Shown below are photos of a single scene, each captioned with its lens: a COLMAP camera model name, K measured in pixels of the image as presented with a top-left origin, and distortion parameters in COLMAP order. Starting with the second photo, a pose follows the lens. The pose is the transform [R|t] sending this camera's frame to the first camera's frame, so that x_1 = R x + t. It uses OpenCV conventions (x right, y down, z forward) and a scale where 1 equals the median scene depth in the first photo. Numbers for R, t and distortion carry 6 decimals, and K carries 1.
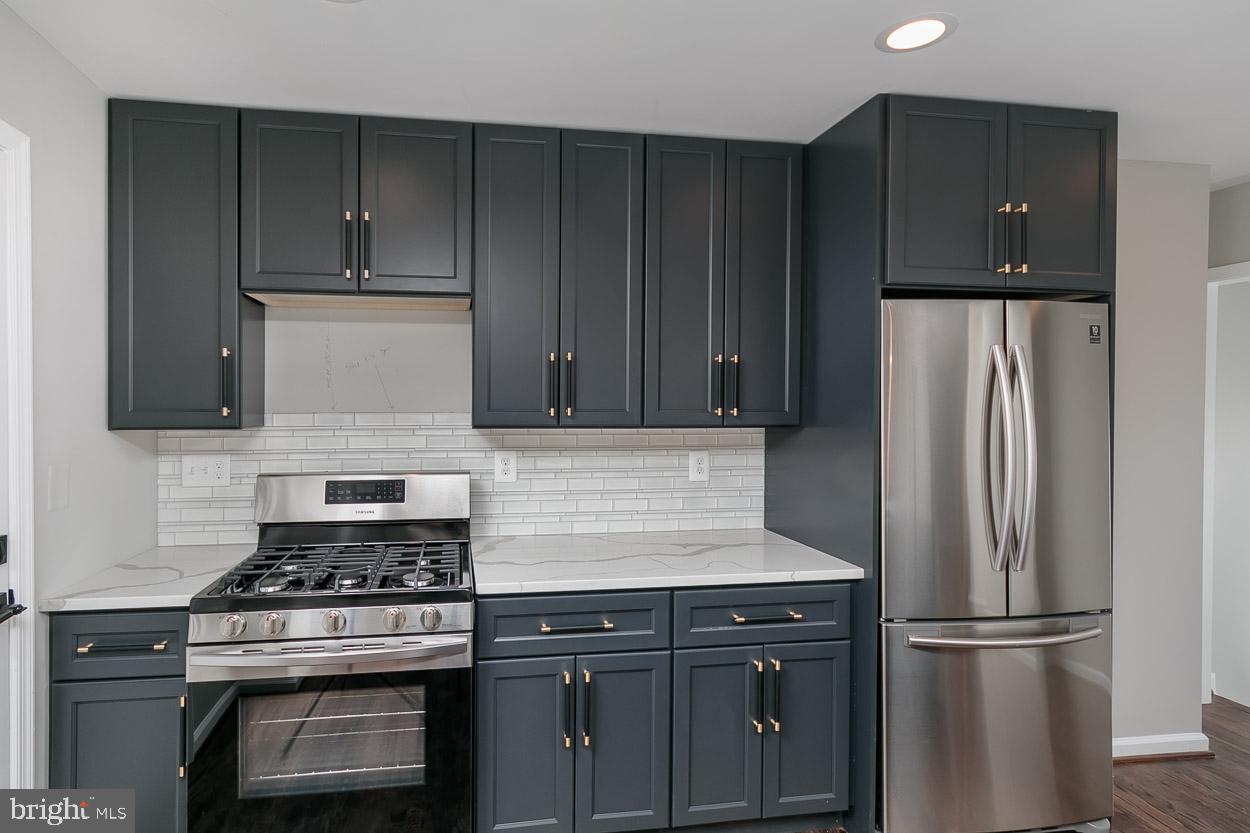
lens RADIAL K [[622.4, 0, 560.6], [0, 622.4, 406.6], [0, 0, 1]] dist [-0.000649, 0.002132]
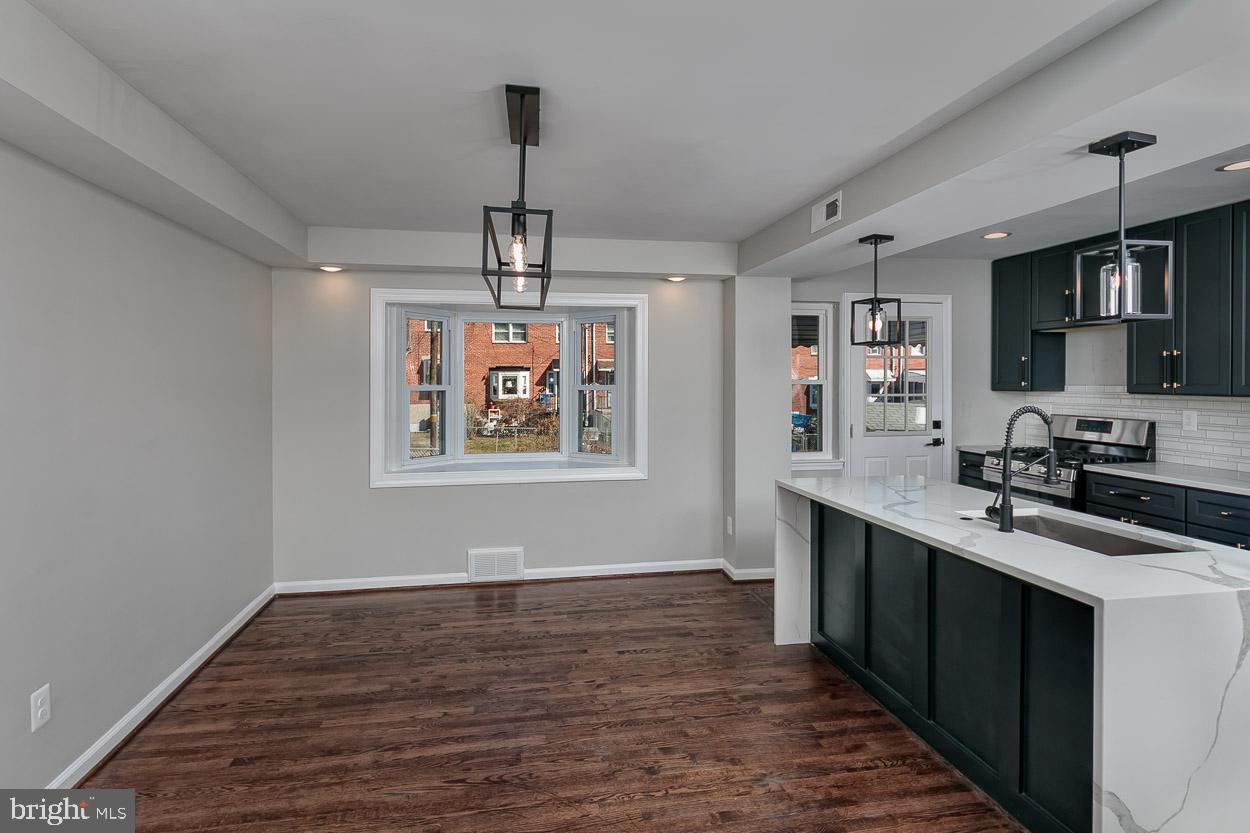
lens RADIAL K [[657.1, 0, 614.6], [0, 657.1, 384.7], [0, 0, 1]] dist [0.010407, -0.000082]
pose [[0.027308, 0.006991, -0.999603, 1.802487], [-0.005096, 0.999964, 0.006855, 0.002277], [0.999614, 0.004907, 0.027342, -0.581087]]
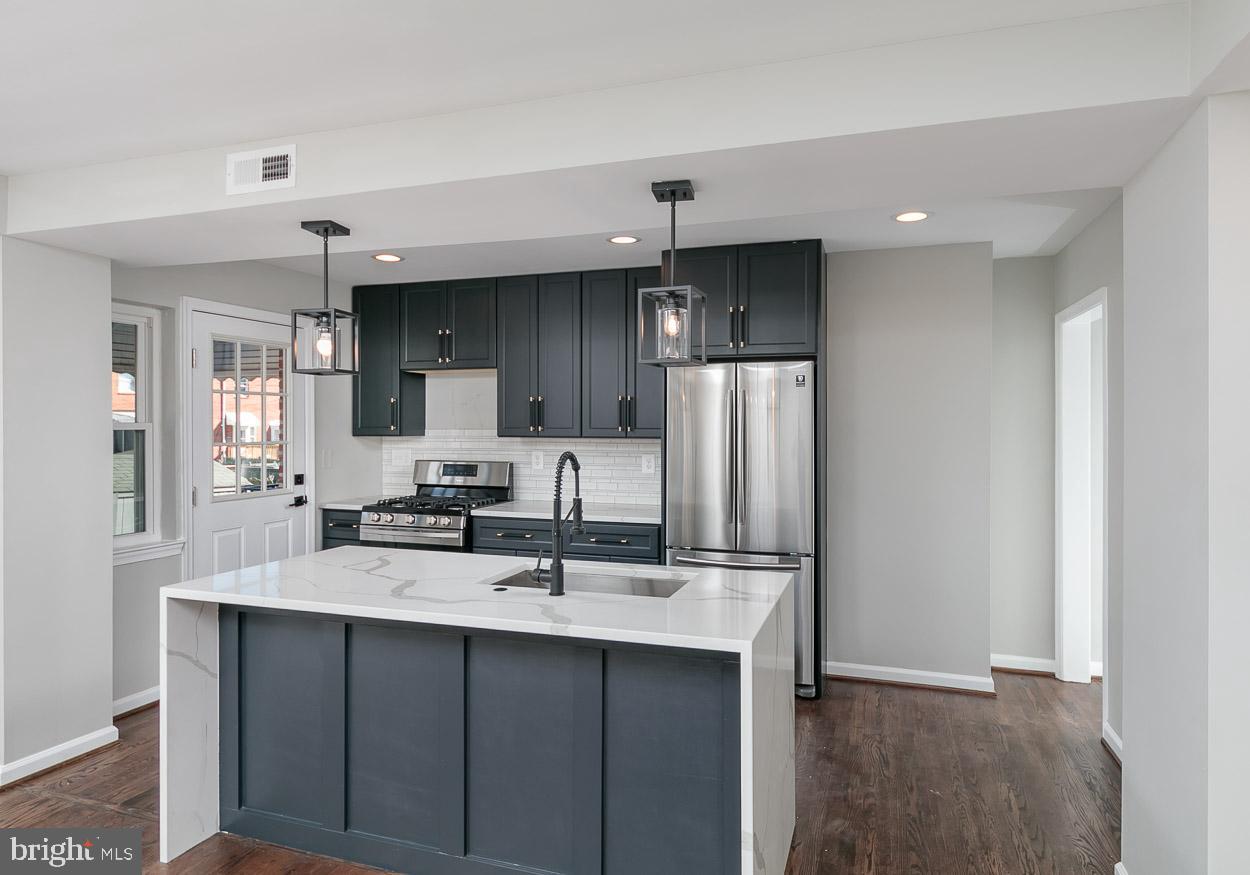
lens RADIAL K [[727.4, 0, 650.8], [0, 727.4, 425.2], [0, 0, 1]] dist [0.000502, 0.000069]
pose [[0.899940, 0.000966, -0.436013, 1.269965], [-0.003189, 0.999985, -0.004368, 0.006438], [0.436002, 0.005321, 0.899930, -0.811403]]
